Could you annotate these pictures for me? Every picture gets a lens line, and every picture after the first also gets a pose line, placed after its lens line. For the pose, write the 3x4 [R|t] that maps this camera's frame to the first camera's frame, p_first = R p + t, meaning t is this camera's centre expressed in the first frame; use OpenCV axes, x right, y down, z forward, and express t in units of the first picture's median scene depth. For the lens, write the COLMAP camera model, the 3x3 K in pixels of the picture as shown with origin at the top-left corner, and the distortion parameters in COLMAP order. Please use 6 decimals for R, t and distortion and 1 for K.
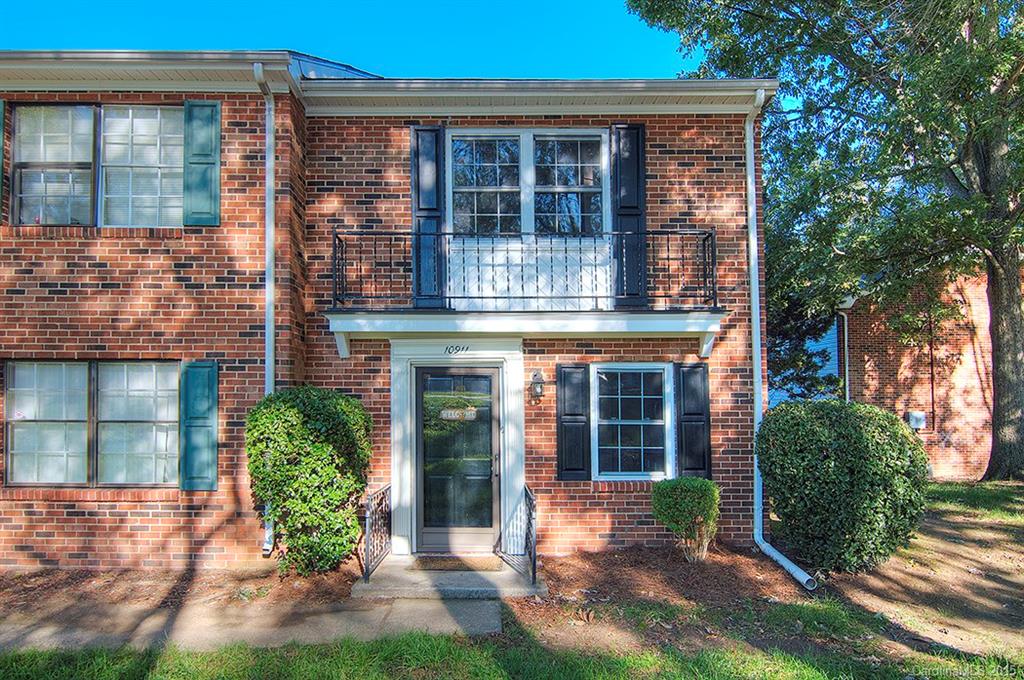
lens RADIAL K [[710.4, 0, 511.9], [0, 710.4, 352.4], [0, 0, 1]] dist [-0.000907, -0.004731]
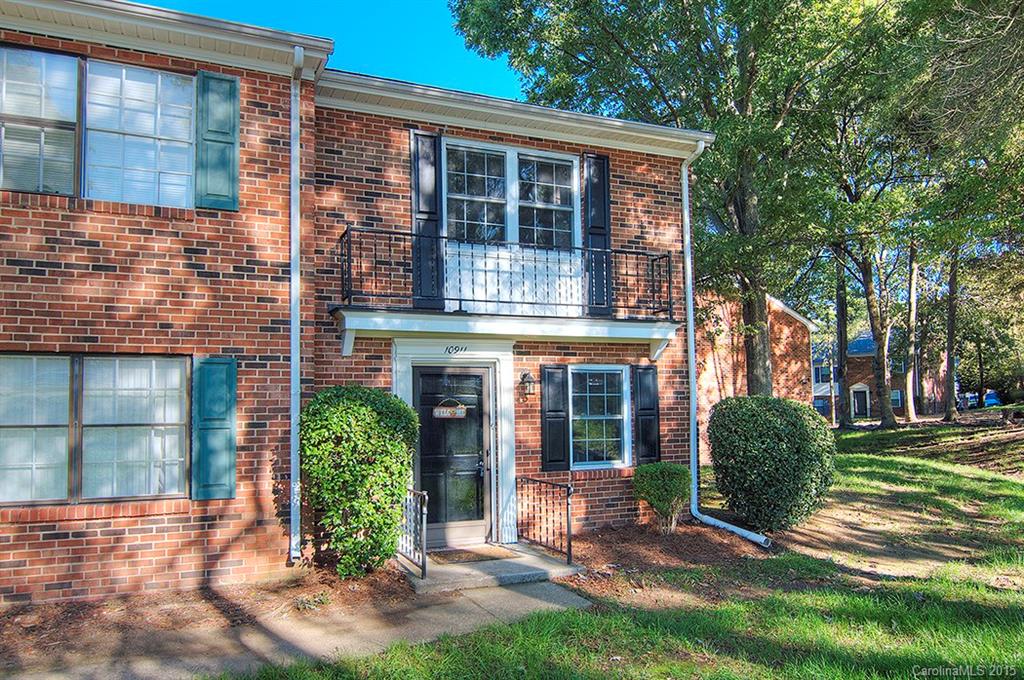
lens RADIAL K [[707.1, 0, 512.0], [0, 707.1, 340.0], [0, 0, 1]] dist [-0.002673, -0.001649]
pose [[0.922006, 0.025124, 0.386359, -0.420144], [-0.016924, 0.999554, -0.024611, 0.006172], [-0.386805, 0.016153, 0.922020, 0.014659]]
